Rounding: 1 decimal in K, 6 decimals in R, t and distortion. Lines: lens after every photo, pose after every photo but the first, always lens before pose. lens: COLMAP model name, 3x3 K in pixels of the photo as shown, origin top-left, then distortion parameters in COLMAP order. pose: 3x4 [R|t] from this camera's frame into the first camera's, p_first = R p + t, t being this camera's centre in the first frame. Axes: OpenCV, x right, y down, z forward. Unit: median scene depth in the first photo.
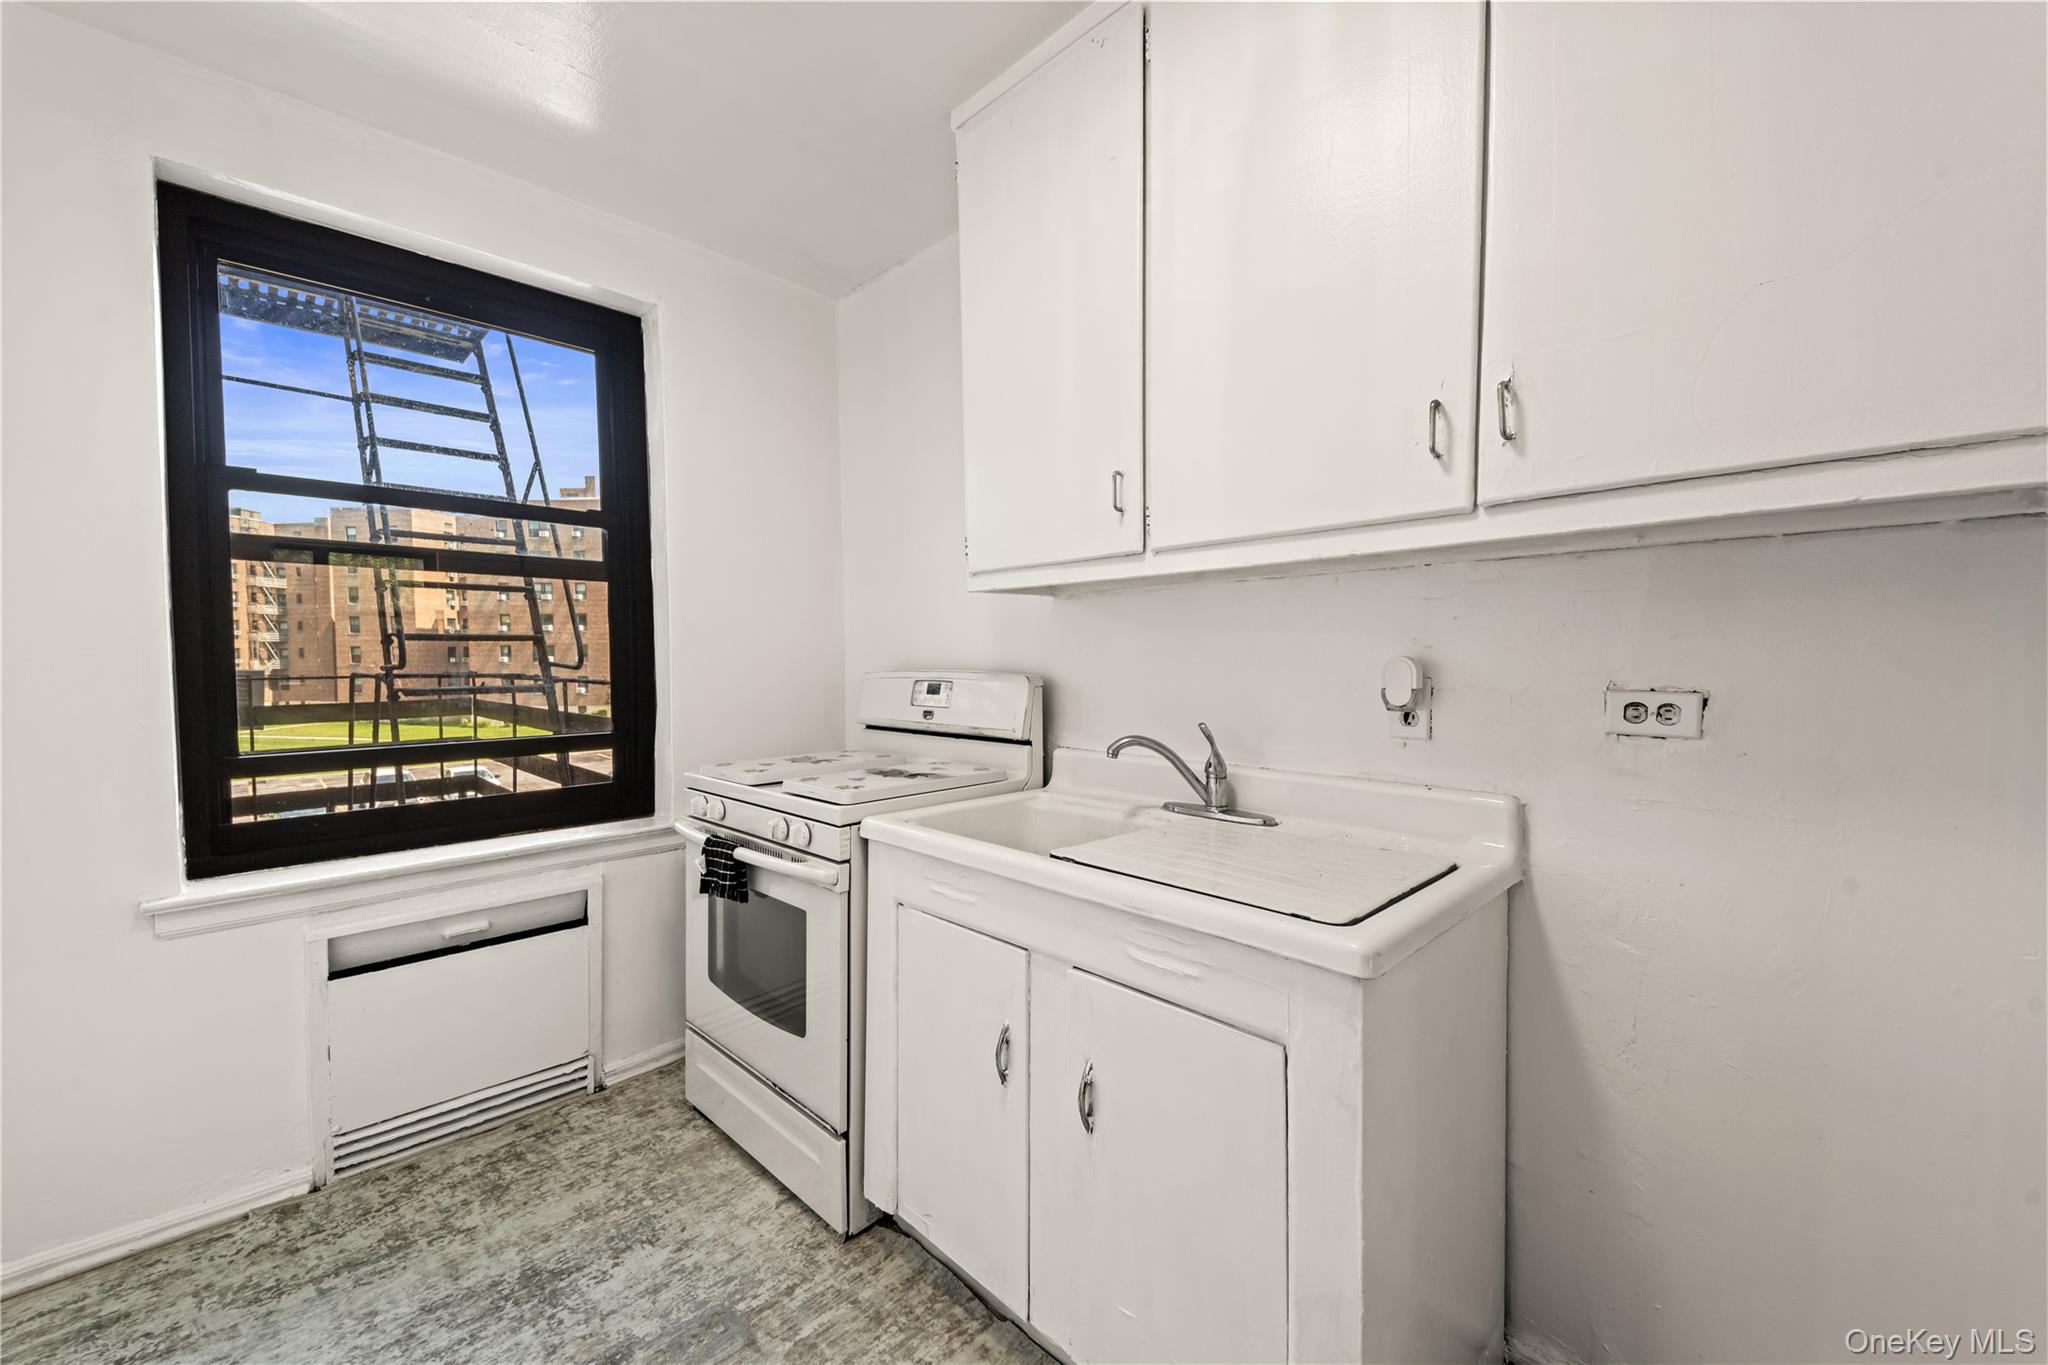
lens RADIAL K [[783.5, 0, 1061.3], [0, 783.5, 681.9], [0, 0, 1]] dist [0.006129, -0.004447]
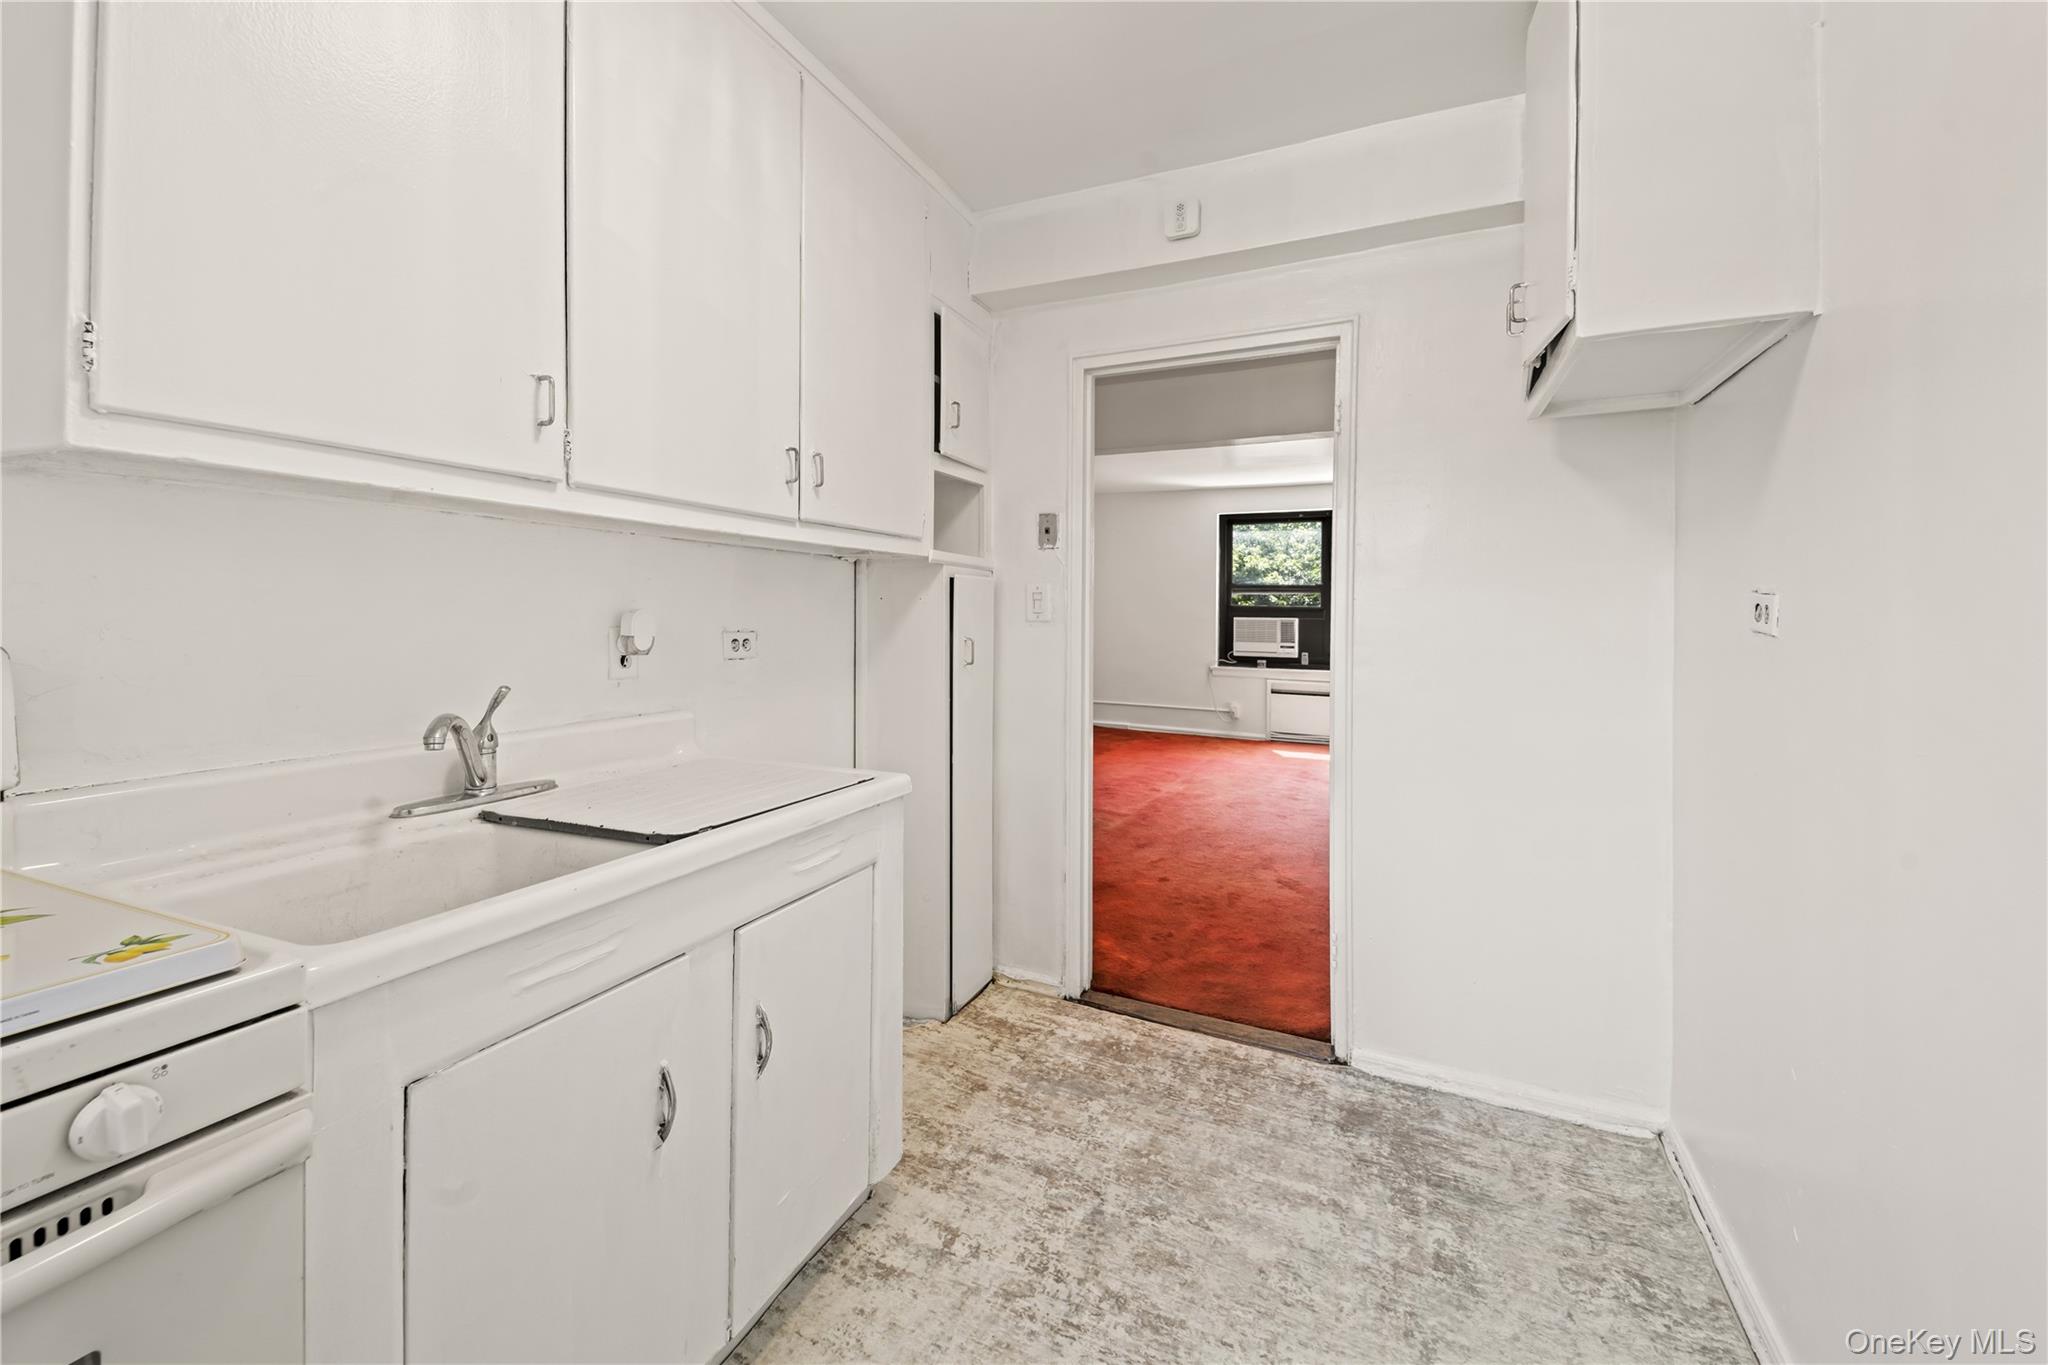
lens RADIAL K [[783.5, 0, 1027.6], [0, 783.5, 611.7], [0, 0, 1]] dist [0.006129, -0.004447]
pose [[-0.328080, -0.000769, 0.944649, -0.746671], [0.011097, 0.999928, 0.004669, -0.023461], [-0.944585, 0.012015, -0.328048, 0.706037]]
